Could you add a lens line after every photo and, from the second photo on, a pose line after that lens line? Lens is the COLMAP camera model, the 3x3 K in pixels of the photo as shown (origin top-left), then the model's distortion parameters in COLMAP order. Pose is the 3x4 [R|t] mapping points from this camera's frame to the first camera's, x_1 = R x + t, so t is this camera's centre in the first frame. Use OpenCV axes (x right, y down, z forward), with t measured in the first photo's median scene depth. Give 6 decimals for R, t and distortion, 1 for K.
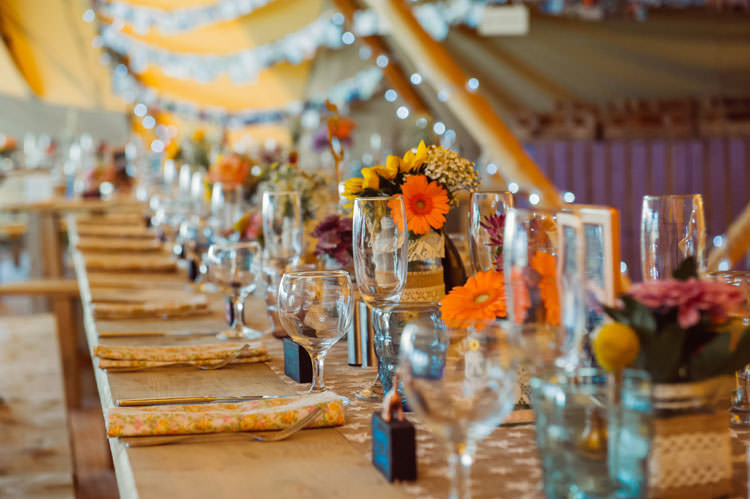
lens RADIAL K [[1510.4, 0, 375.4], [0, 1510.4, 249.6], [0, 0, 1]] dist [0.109758, 0.000000]
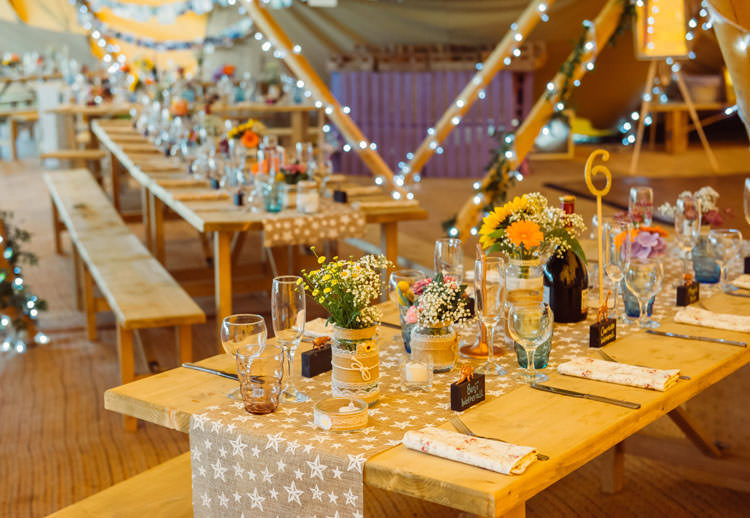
lens RADIAL K [[1230.2, 0, 375.2], [0, 1230.2, 259.2], [0, 0, 1]] dist [-0.175864, 0.000000]
pose [[0.995389, -0.001664, 0.095903, 0.010657], [-0.009487, 0.993239, 0.115701, -0.019707], [-0.095448, -0.116078, 0.988643, -0.430839]]
